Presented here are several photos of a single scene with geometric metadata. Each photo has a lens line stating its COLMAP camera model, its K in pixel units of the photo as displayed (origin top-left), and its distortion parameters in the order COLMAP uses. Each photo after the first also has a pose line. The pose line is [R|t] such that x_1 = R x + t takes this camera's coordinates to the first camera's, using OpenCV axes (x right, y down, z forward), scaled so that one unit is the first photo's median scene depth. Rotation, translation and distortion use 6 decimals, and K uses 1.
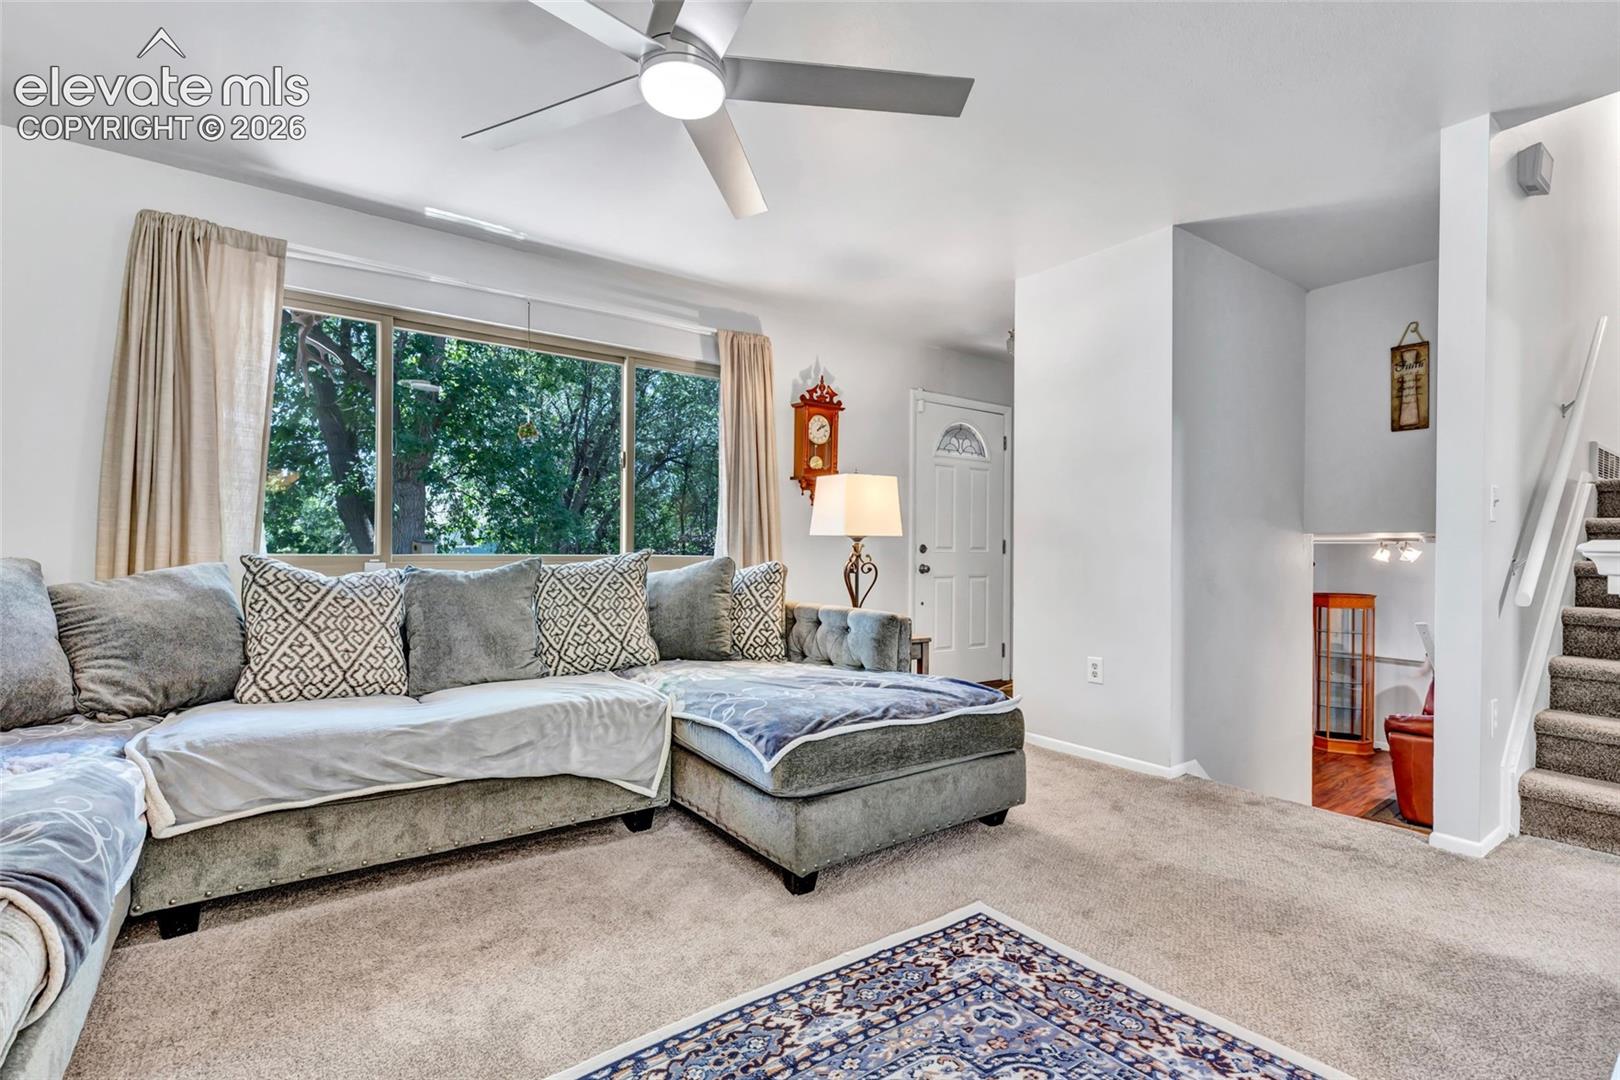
lens RADIAL K [[744.1, 0, 810.0], [0, 744.1, 546.3], [0, 0, 1]] dist [0.011477, 0.000157]
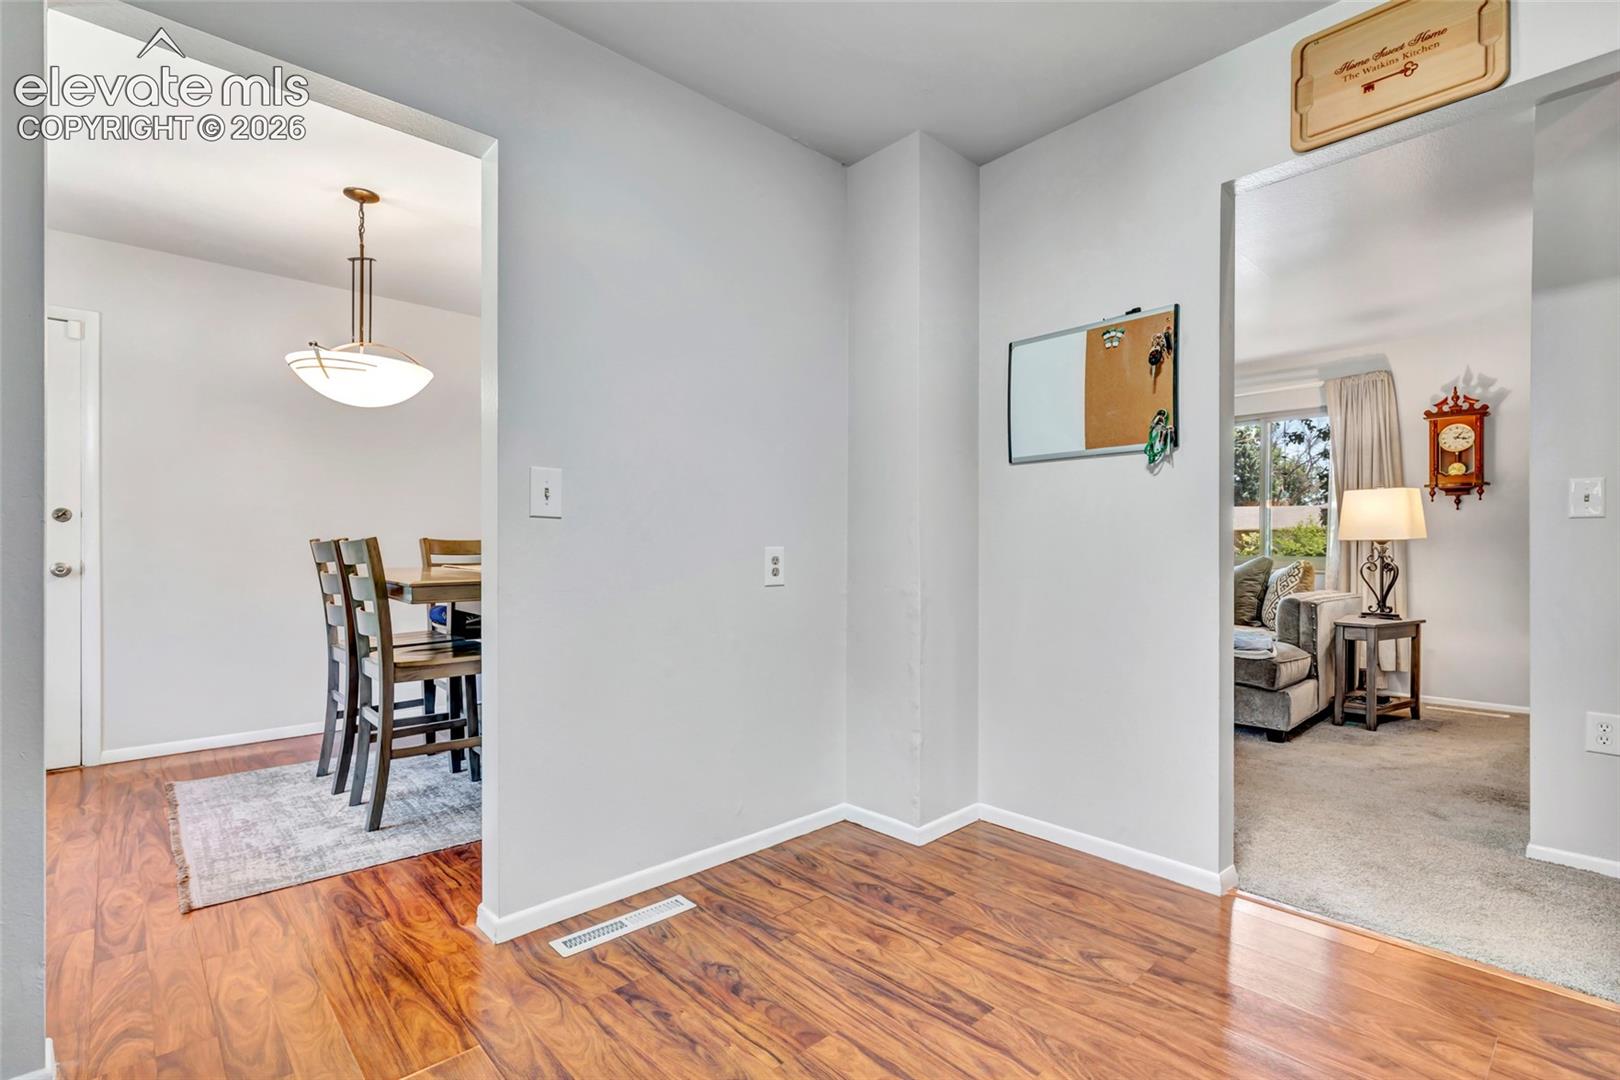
lens RADIAL K [[744.1, 0, 804.9], [0, 744.1, 546.1], [0, 0, 1]] dist [0.011477, 0.000157]
pose [[0.111080, -0.013060, -0.993726, 1.283856], [0.001335, 0.999915, -0.012992, 0.011346], [0.993811, 0.000116, 0.111088, -0.042377]]
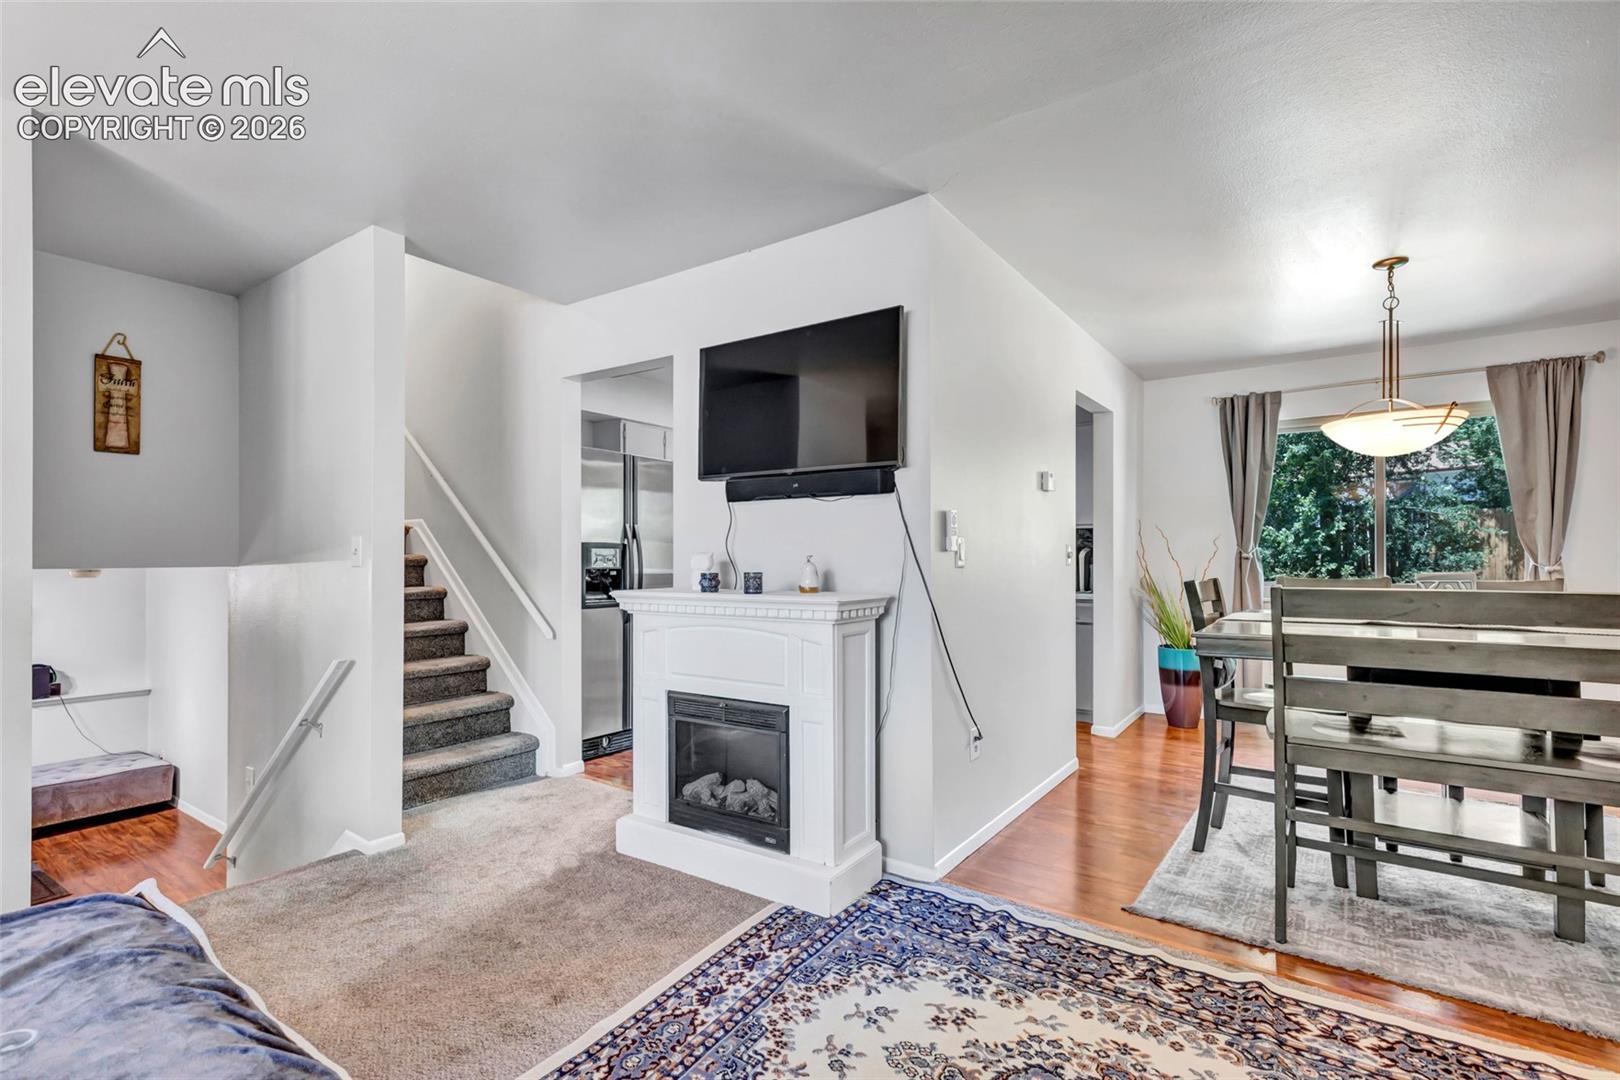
lens RADIAL K [[744.1, 0, 821.1], [0, 744.1, 536.7], [0, 0, 1]] dist [0.011477, 0.000157]
pose [[-0.317690, 0.012861, 0.948107, -0.350275], [-0.003021, 0.999889, -0.014575, -0.049464], [-0.948190, -0.007494, -0.317616, 0.540364]]
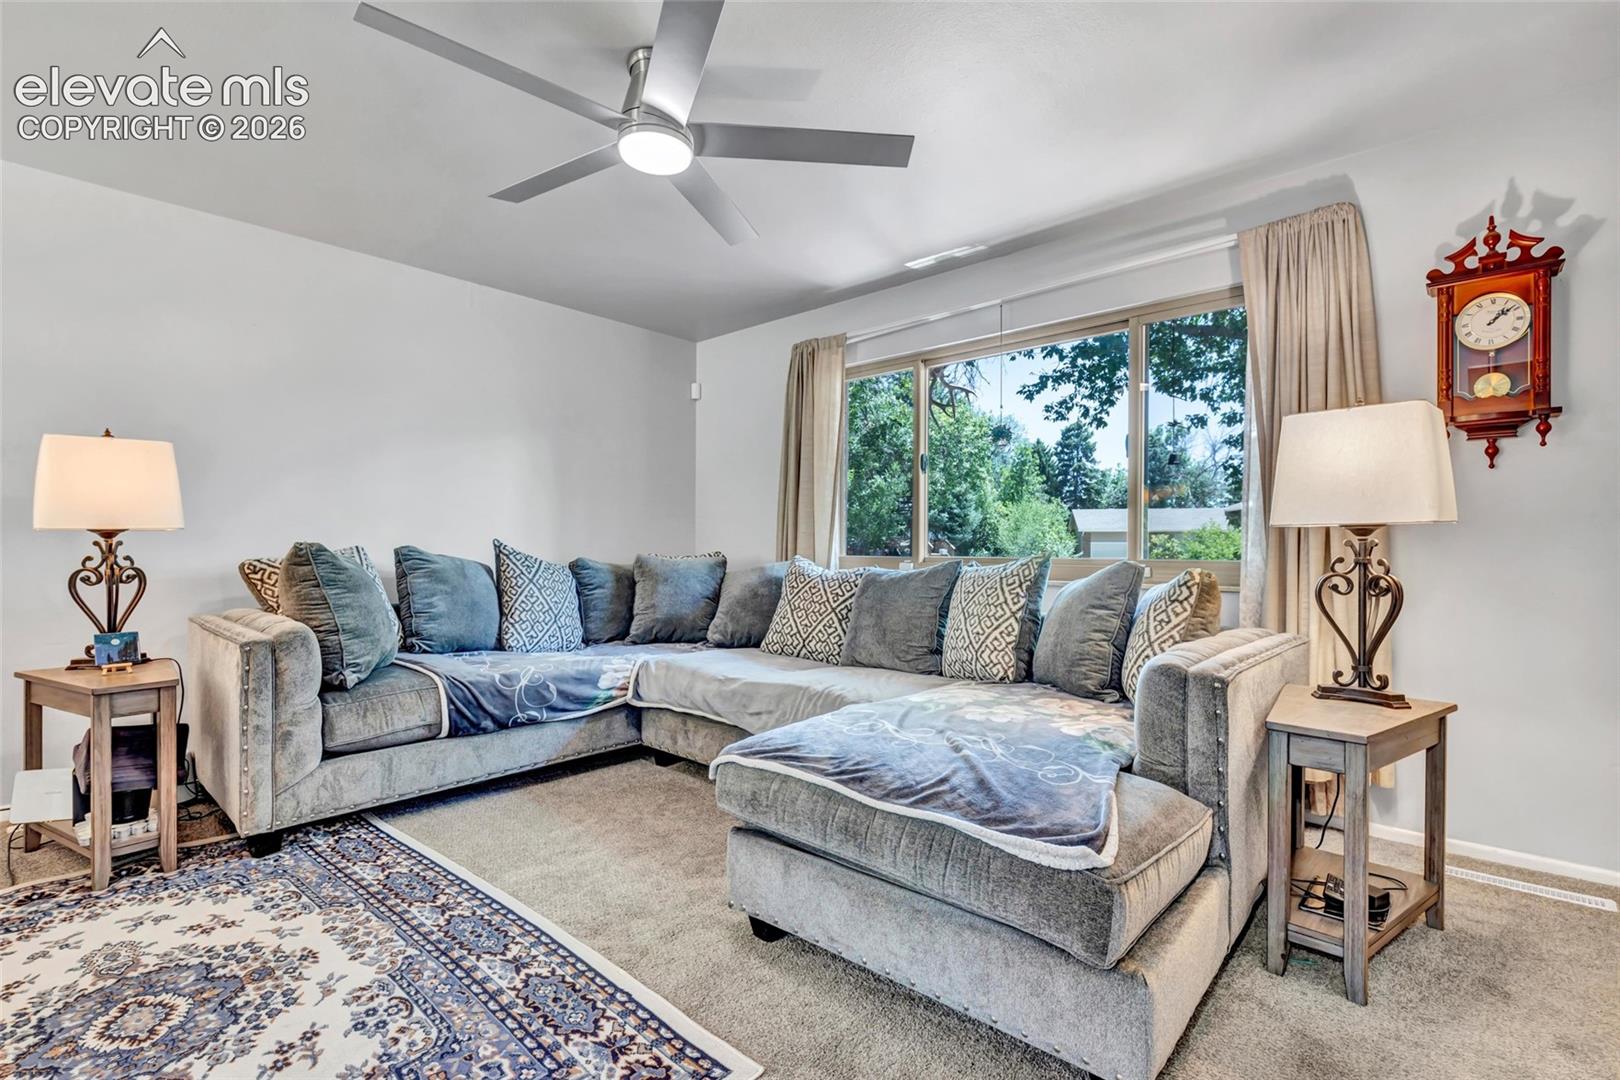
lens RADIAL K [[744.1, 0, 803.6], [0, 744.1, 543.1], [0, 0, 1]] dist [0.011477, 0.000157]
pose [[0.200541, -0.017098, -0.979536, 0.569495], [-0.001396, 0.999842, -0.017738, 0.010138], [0.979684, 0.004925, 0.200485, 0.568997]]
